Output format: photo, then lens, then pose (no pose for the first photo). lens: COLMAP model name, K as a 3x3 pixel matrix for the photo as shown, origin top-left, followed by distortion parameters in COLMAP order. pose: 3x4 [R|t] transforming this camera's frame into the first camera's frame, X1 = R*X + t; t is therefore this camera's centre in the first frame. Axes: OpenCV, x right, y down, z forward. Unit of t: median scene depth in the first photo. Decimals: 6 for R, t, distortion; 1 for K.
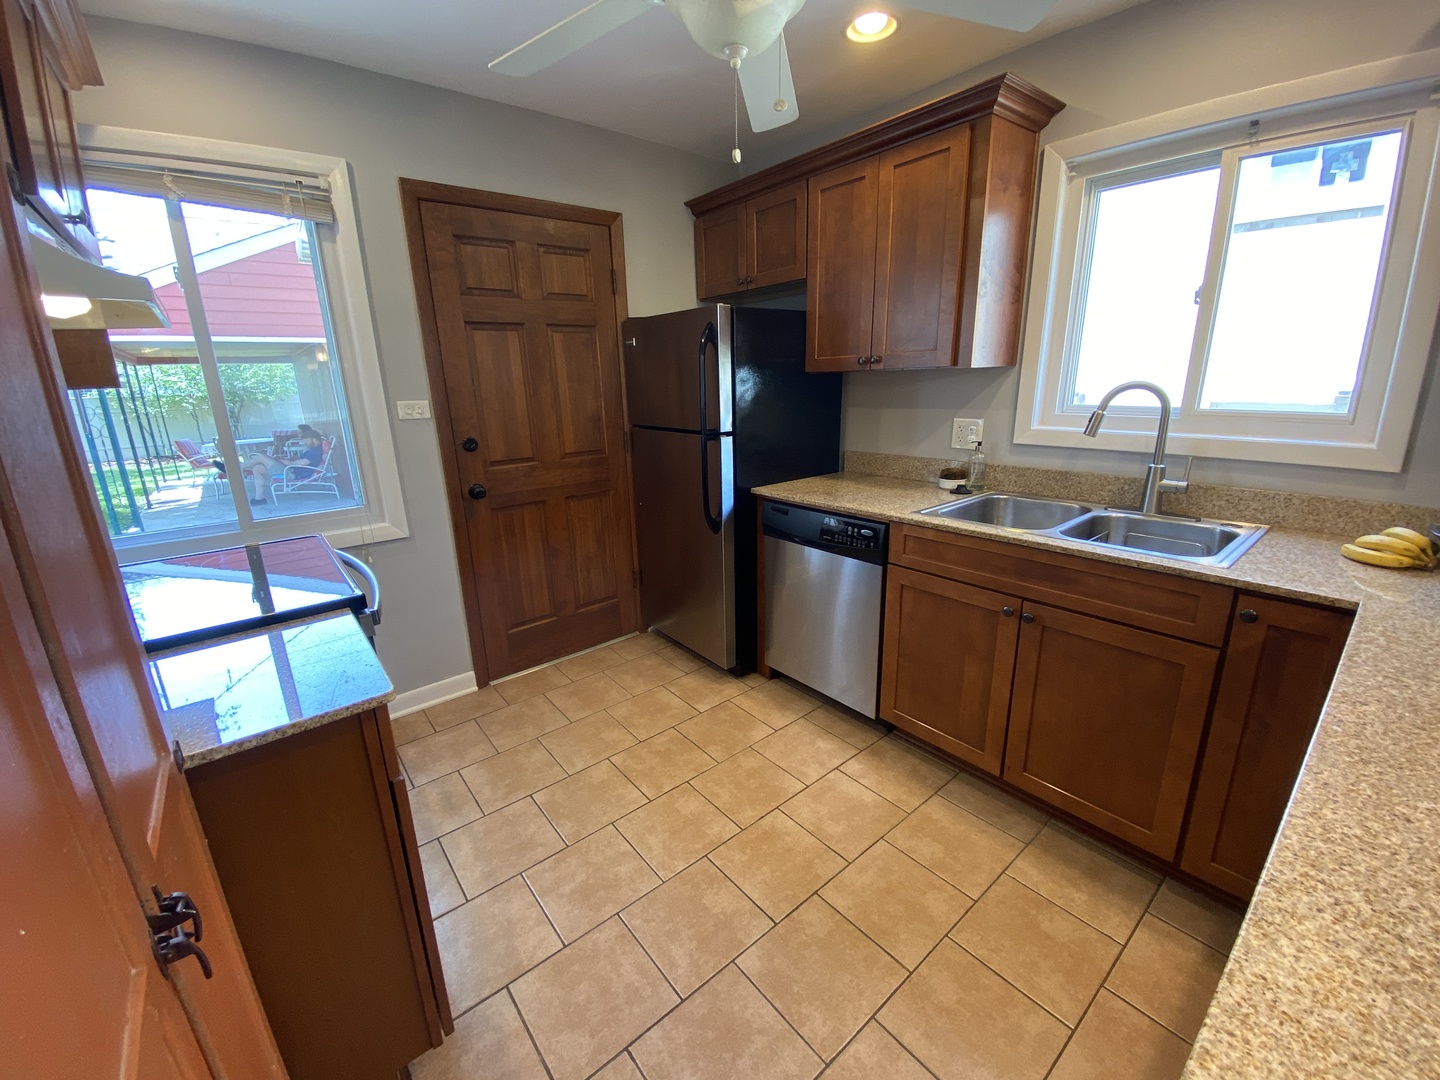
lens RADIAL K [[583.4, 0, 714.5], [0, 583.4, 538.5], [0, 0, 1]] dist [0.014798, -0.018311]
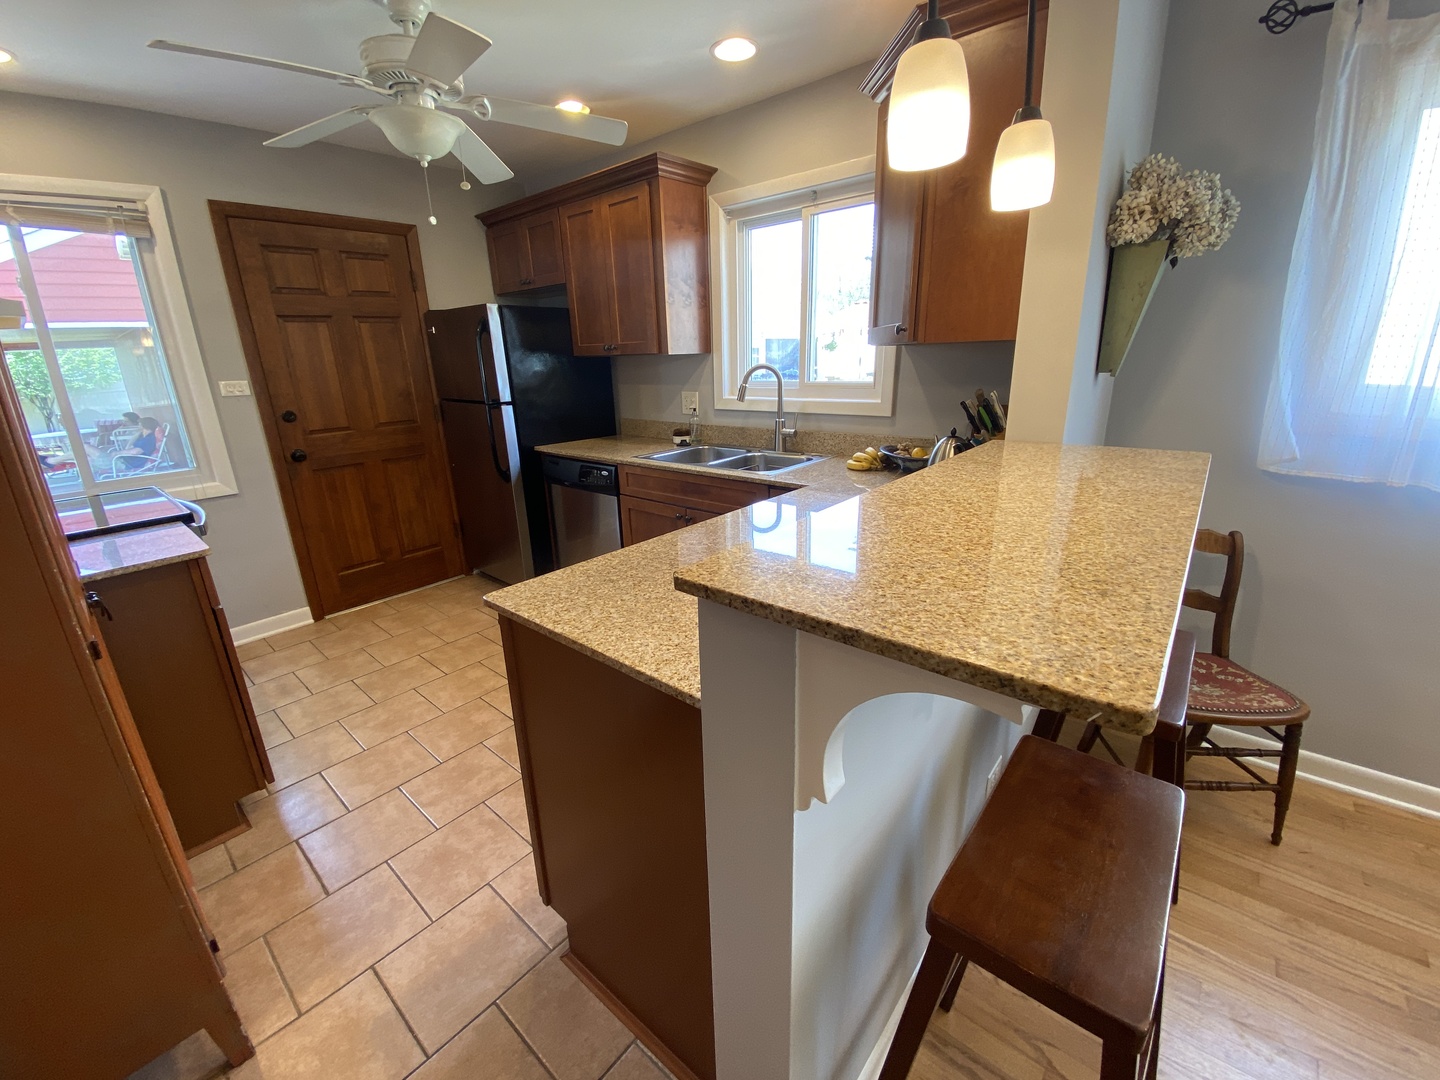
lens RADIAL K [[583.4, 0, 714.5], [0, 583.4, 538.5], [0, 0, 1]] dist [0.014798, -0.018311]
pose [[0.984680, -0.053868, 0.165843, 0.248258], [0.048985, 0.998241, 0.033396, 0.098853], [-0.167350, -0.024760, 0.985587, -0.368406]]
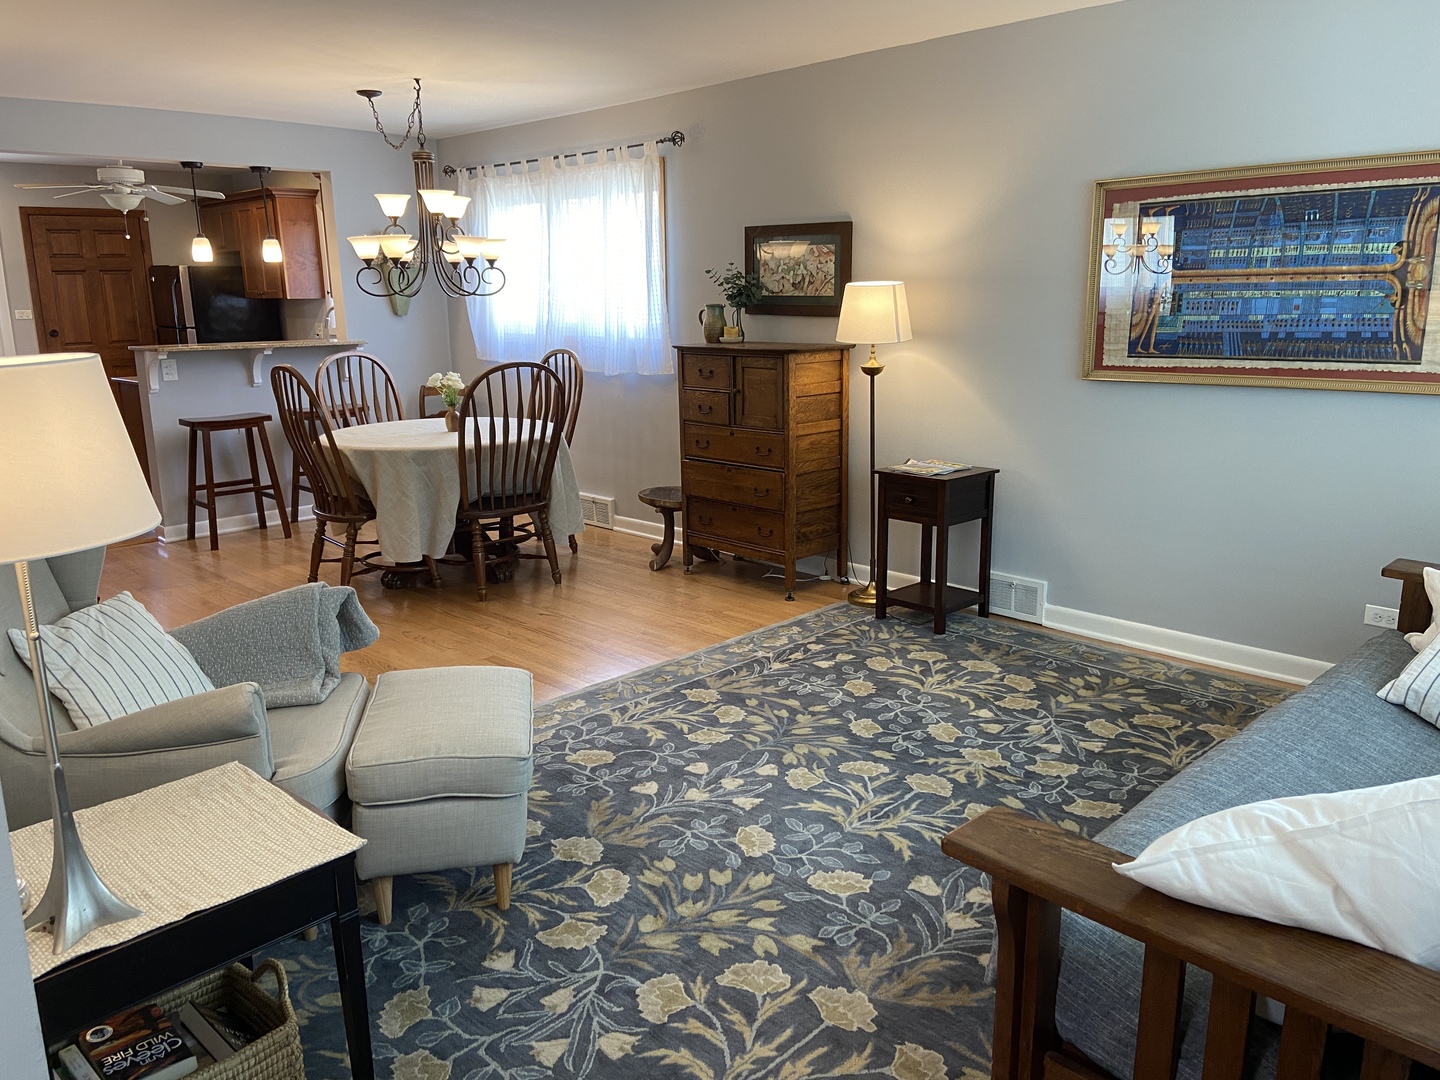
lens RADIAL K [[1077.6, 0, 715.4], [0, 1077.6, 525.3], [0, 0, 1]] dist [0.126855, -0.169492]
pose [[0.995088, -0.008728, 0.098605, 1.428038], [0.014620, 0.998140, -0.059185, 0.739374], [-0.097905, 0.060336, 0.993365, -2.866015]]
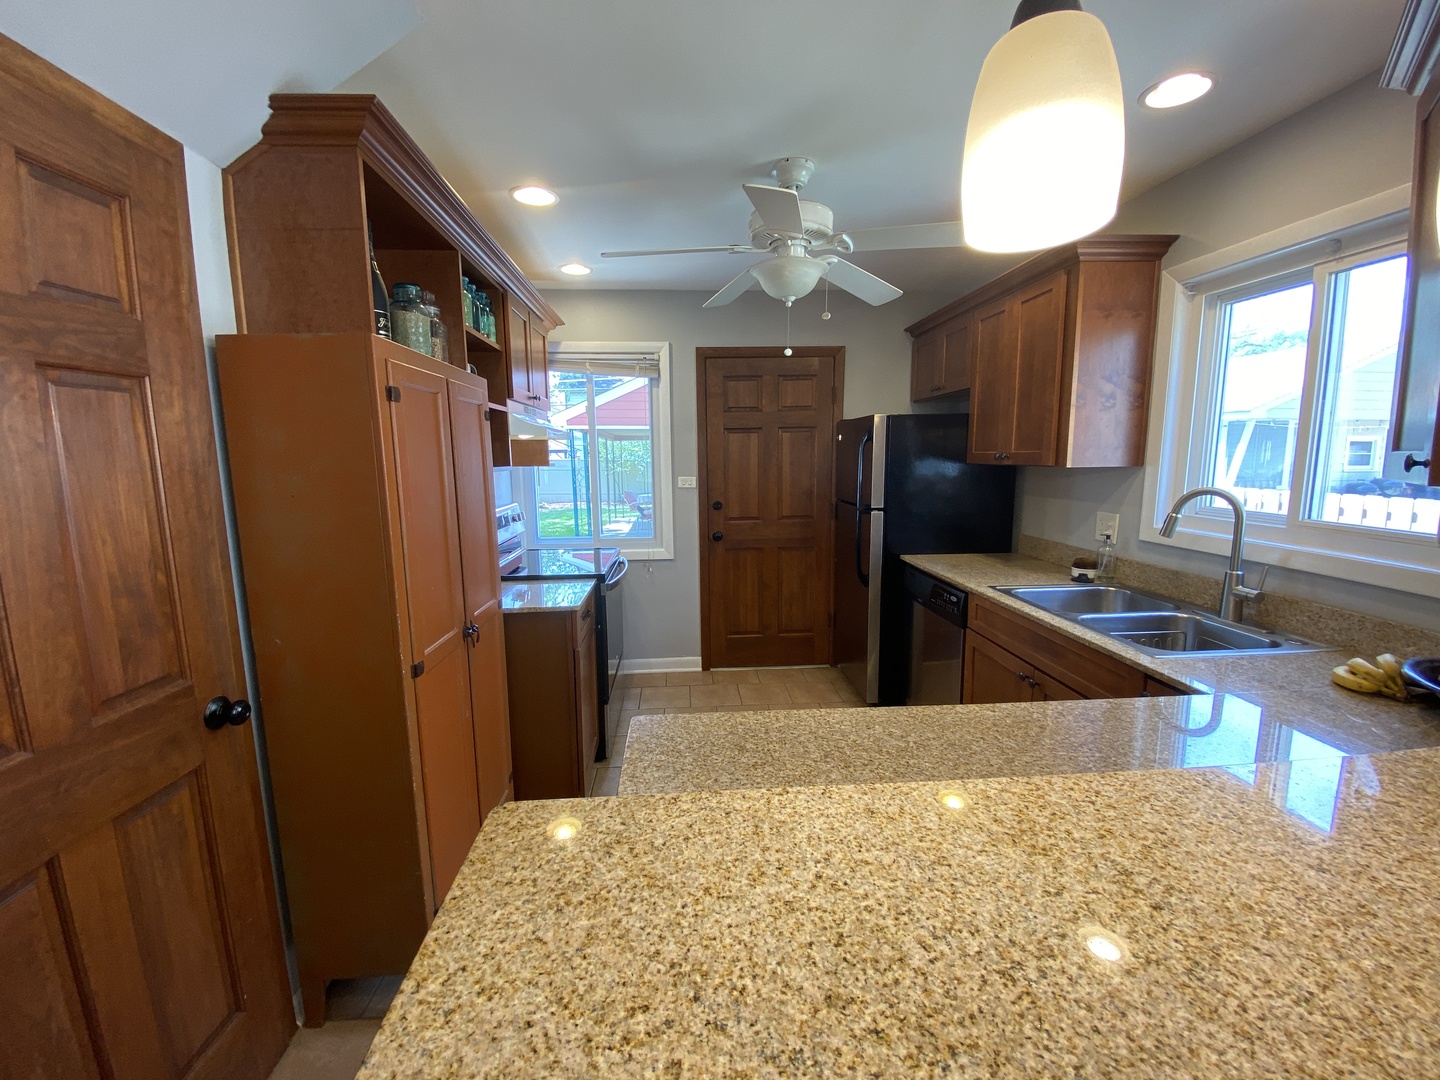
lens RADIAL K [[577.2, 0, 713.0], [0, 577.2, 537.5], [0, 0, 1]] dist [0.047281, -0.040910]
pose [[0.814868, 0.099711, -0.571006, 0.465222], [-0.164842, 0.984283, -0.063363, 0.020454], [0.555713, 0.145759, 0.818497, -0.242359]]
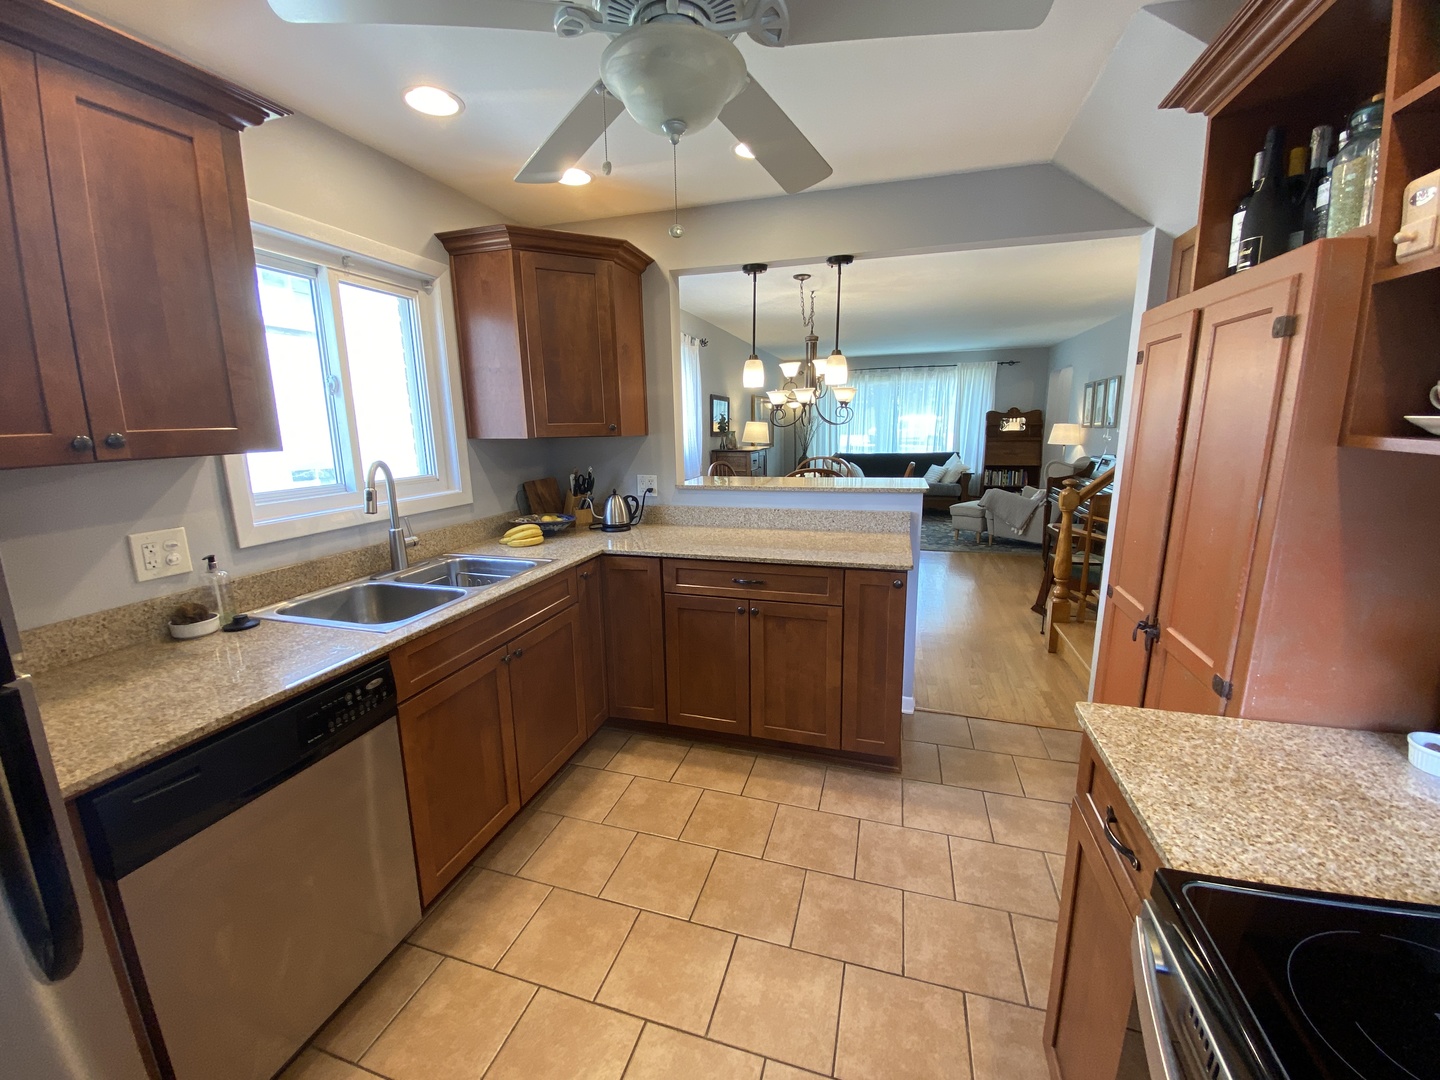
lens RADIAL K [[577.2, 0, 713.0], [0, 577.2, 537.5], [0, 0, 1]] dist [0.047281, -0.040910]
pose [[-0.552087, -0.128018, 0.823900, -0.443251], [0.251895, 0.916361, 0.311177, -0.247568], [-0.794826, 0.379333, -0.473664, 0.832319]]
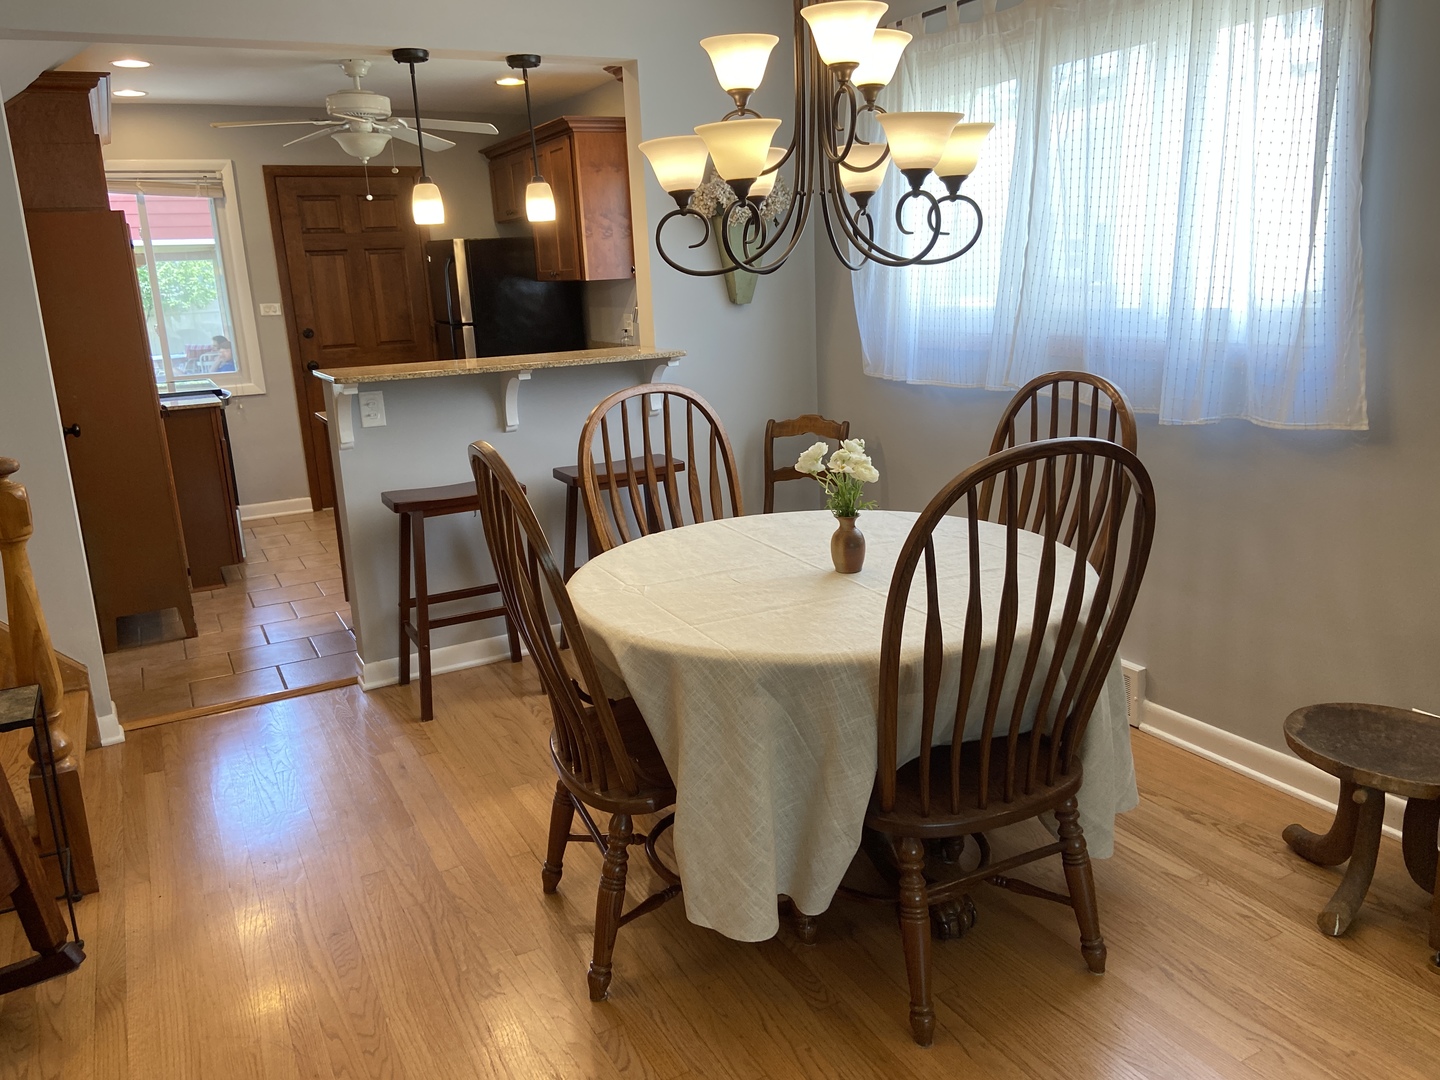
lens RADIAL K [[1077.6, 0, 715.4], [0, 1077.6, 525.3], [0, 0, 1]] dist [0.126855, -0.169492]
pose [[0.981034, 0.025773, -0.192116, 1.172597], [-0.031680, 0.999113, -0.027738, 0.379474], [0.191231, 0.033298, 0.980980, -1.547267]]
